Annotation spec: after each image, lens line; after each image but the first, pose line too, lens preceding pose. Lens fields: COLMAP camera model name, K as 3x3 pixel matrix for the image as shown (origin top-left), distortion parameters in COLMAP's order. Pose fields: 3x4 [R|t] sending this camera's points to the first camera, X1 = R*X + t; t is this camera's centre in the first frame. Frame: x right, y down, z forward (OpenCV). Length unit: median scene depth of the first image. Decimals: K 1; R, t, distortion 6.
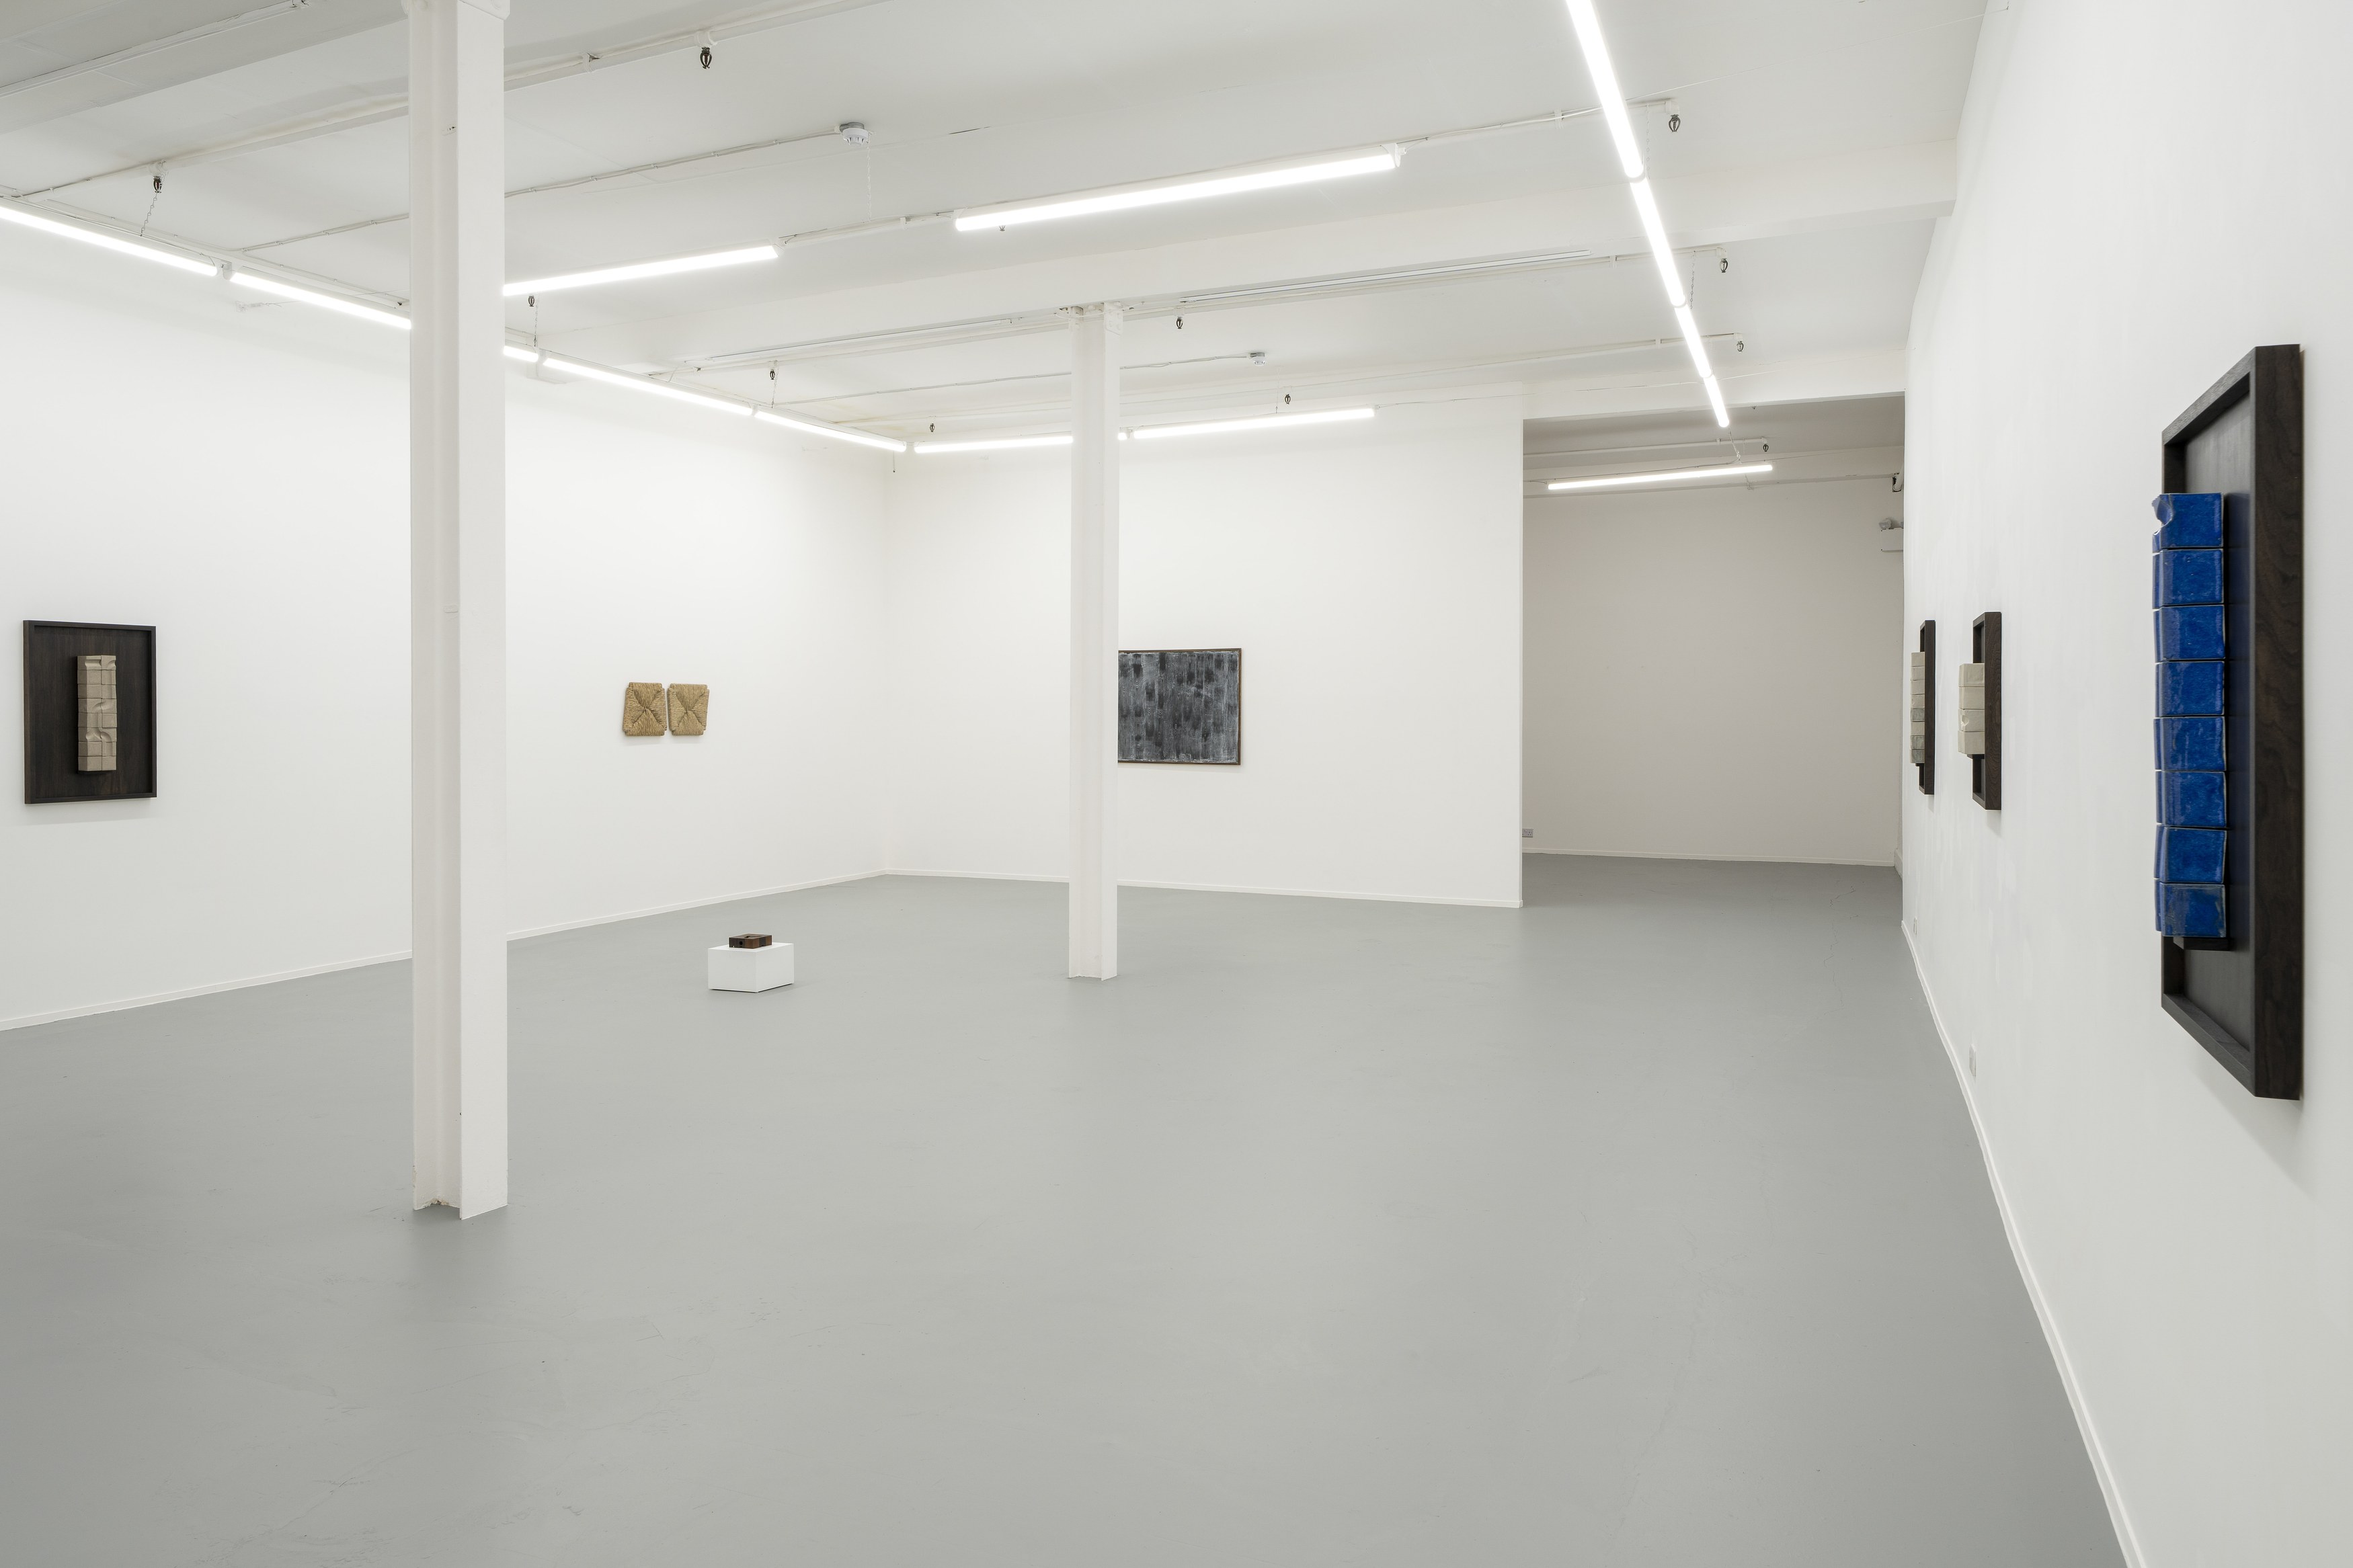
lens RADIAL K [[1599.4, 0, 1163.0], [0, 1599.4, 733.1], [0, 0, 1]] dist [0.002202, 0.004083]
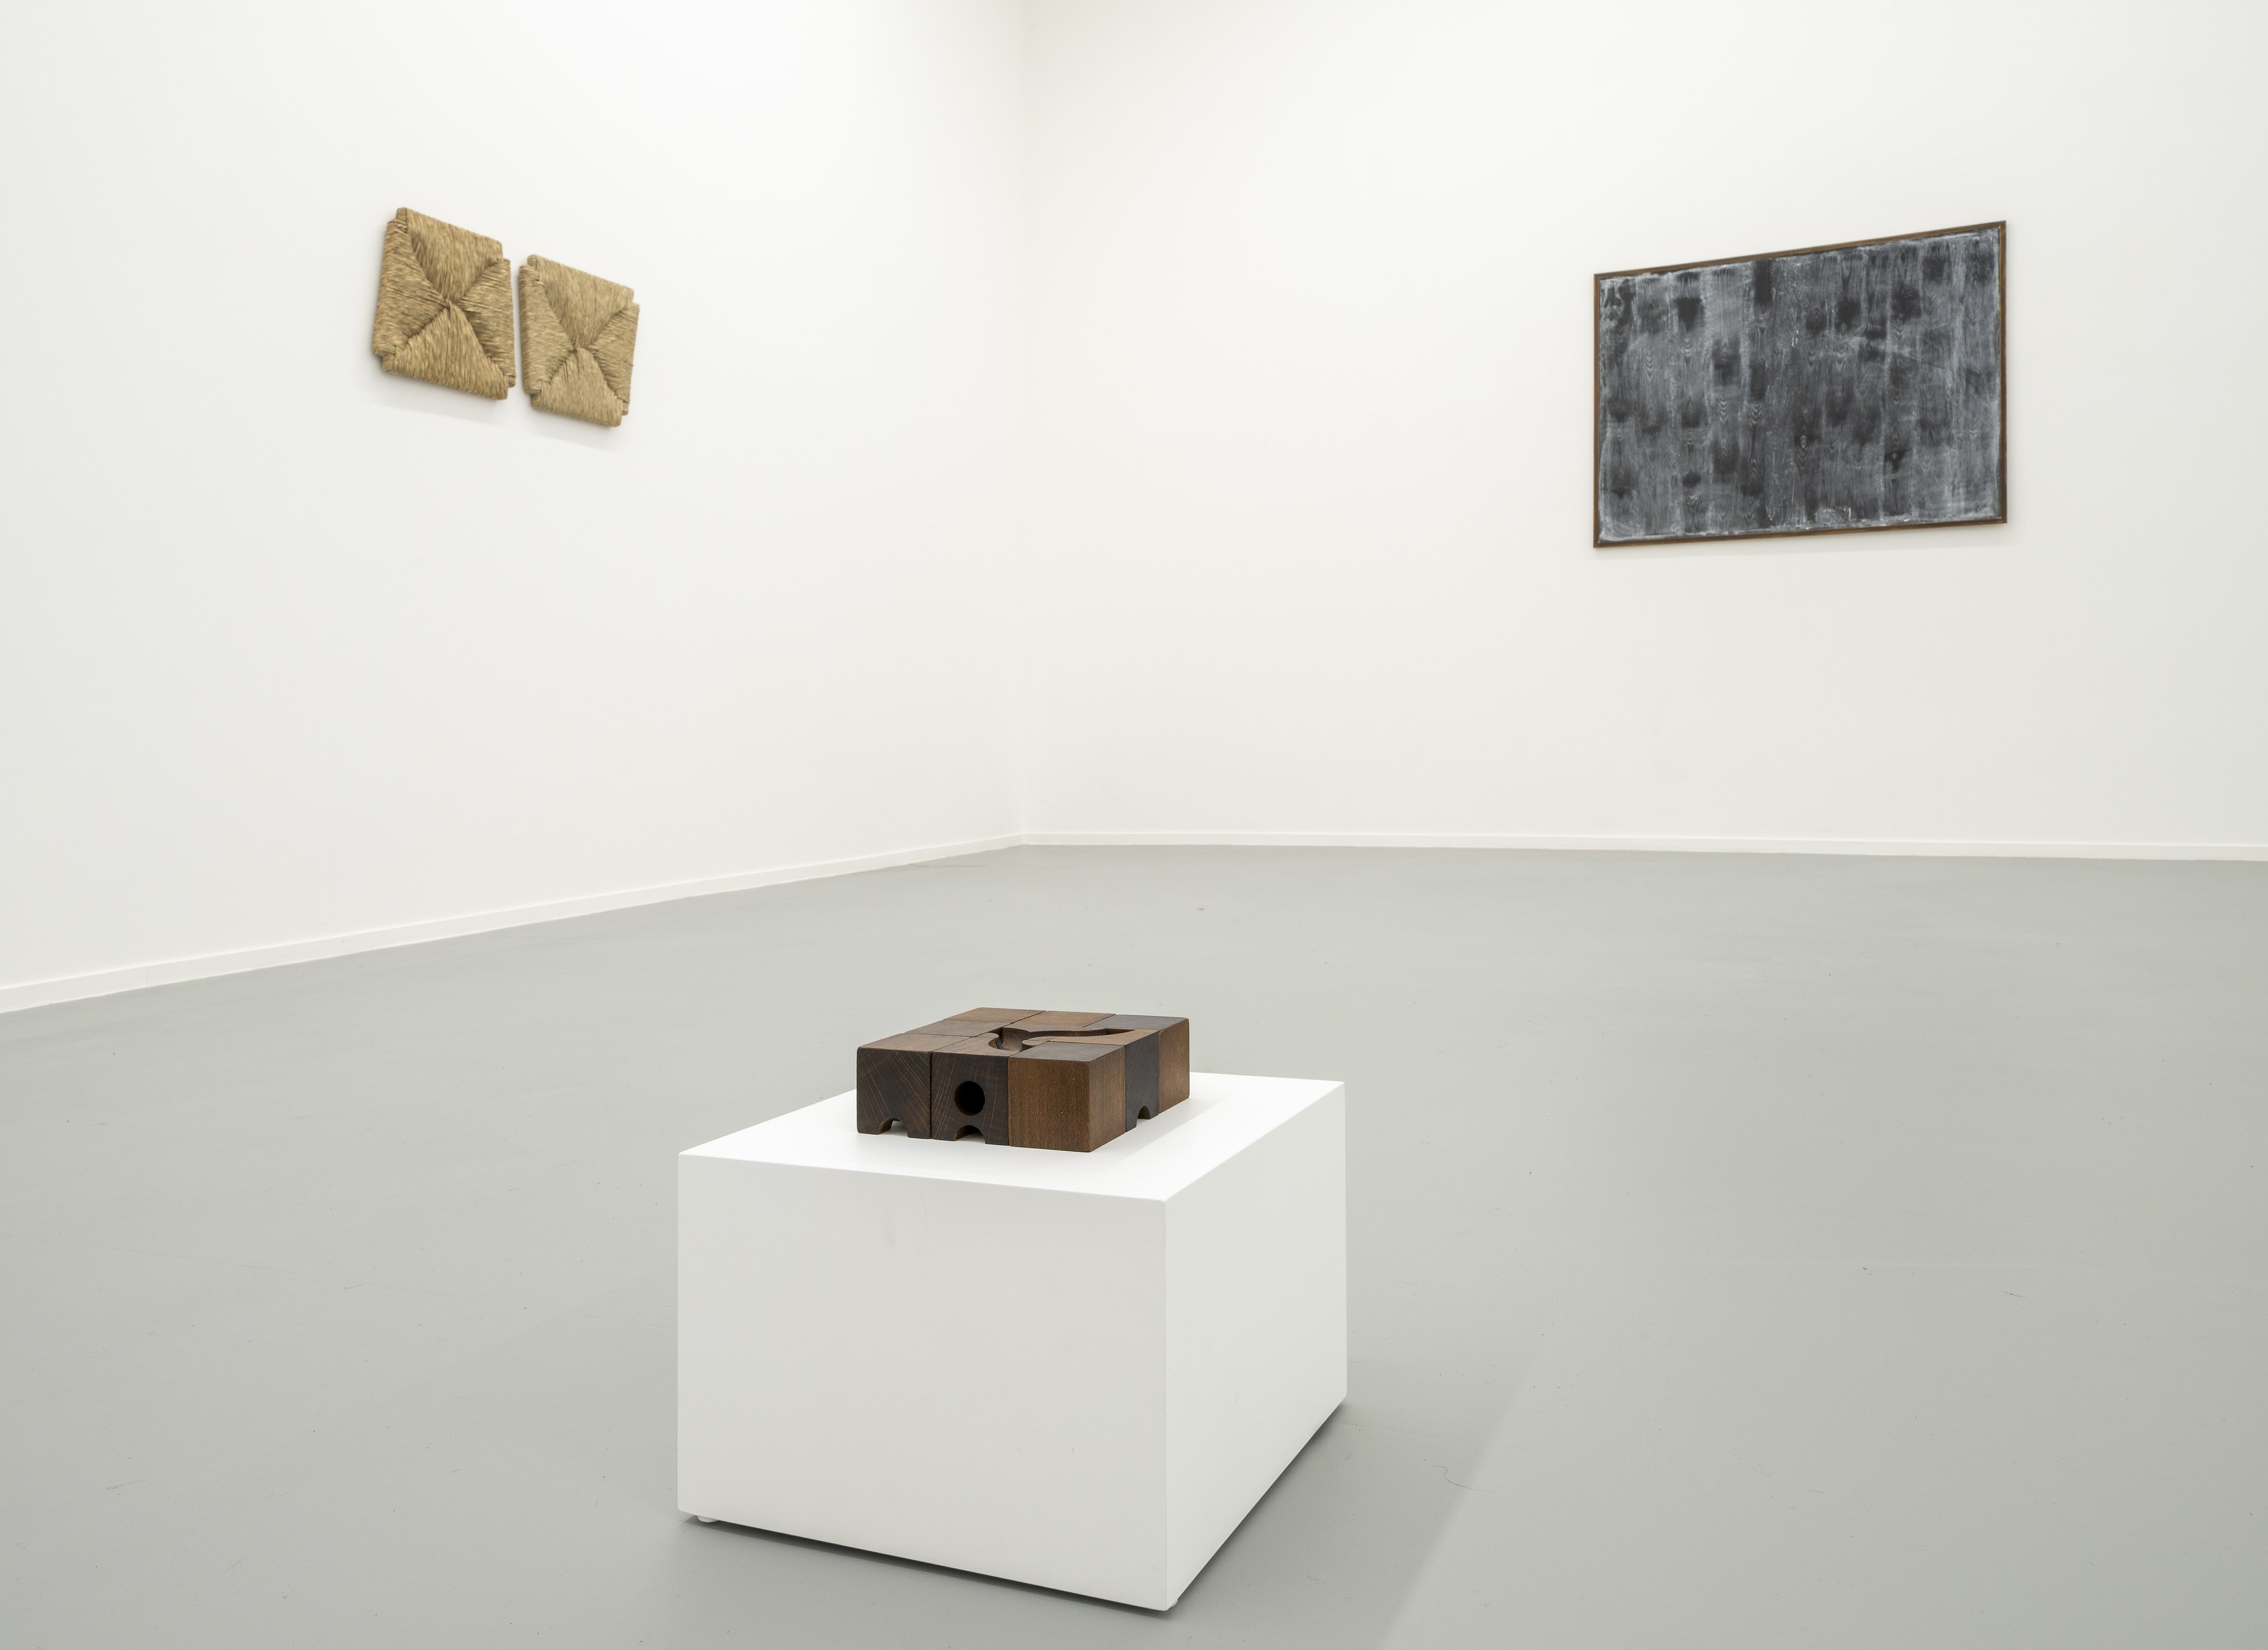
lens RADIAL K [[1686.0, 0, 1075.3], [0, 1686.0, 788.7], [0, 0, 1]] dist [0.008518, -0.037810]
pose [[0.999561, -0.015940, -0.024980, -0.167596], [0.016525, 0.999590, 0.023379, 0.070856], [0.024597, -0.023781, 0.999415, 0.585089]]
